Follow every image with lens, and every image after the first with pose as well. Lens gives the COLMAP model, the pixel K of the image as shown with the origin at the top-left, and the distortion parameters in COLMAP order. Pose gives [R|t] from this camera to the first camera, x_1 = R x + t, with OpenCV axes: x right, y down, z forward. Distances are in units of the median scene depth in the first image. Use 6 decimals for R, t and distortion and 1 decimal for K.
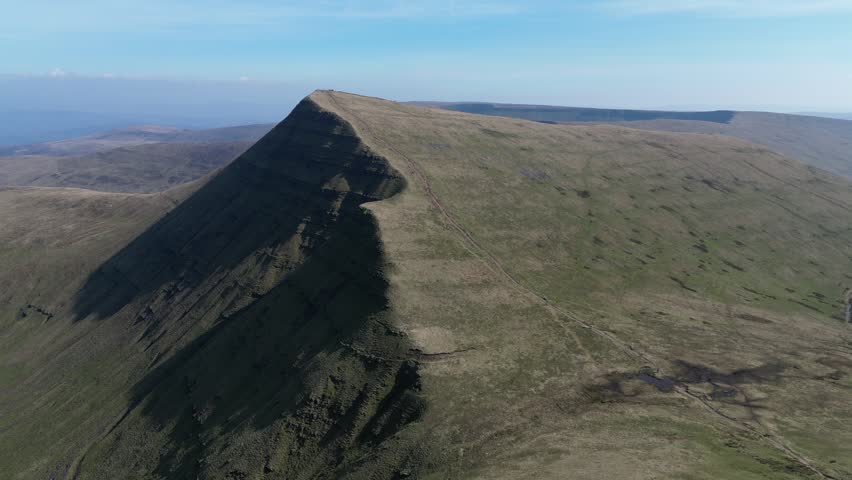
lens RADIAL K [[619.7, 0, 426.0], [0, 619.7, 240.0], [0, 0, 1]] dist [0.067462, -0.085100]
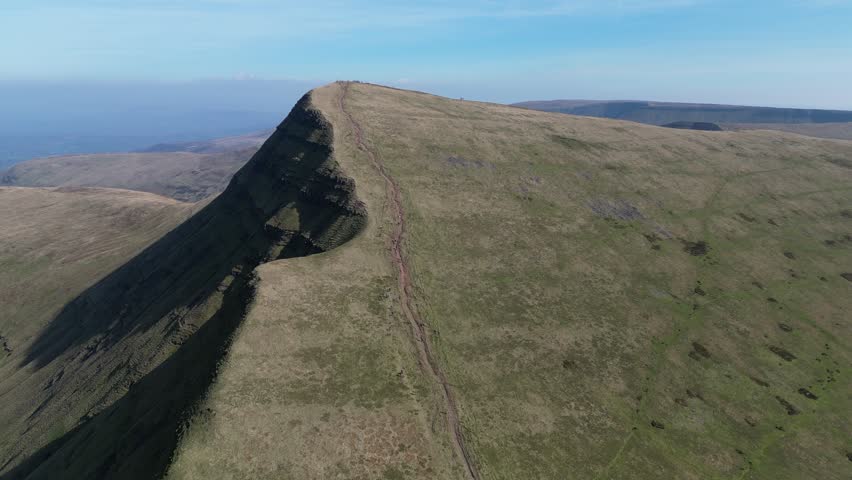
lens RADIAL K [[619.7, 0, 426.0], [0, 619.7, 240.0], [0, 0, 1]] dist [0.067462, -0.085100]
pose [[0.970159, 0.052946, -0.236619, 0.151960], [-0.052988, 0.998576, 0.006187, -0.075666], [0.236610, 0.006535, 0.971583, 0.377834]]
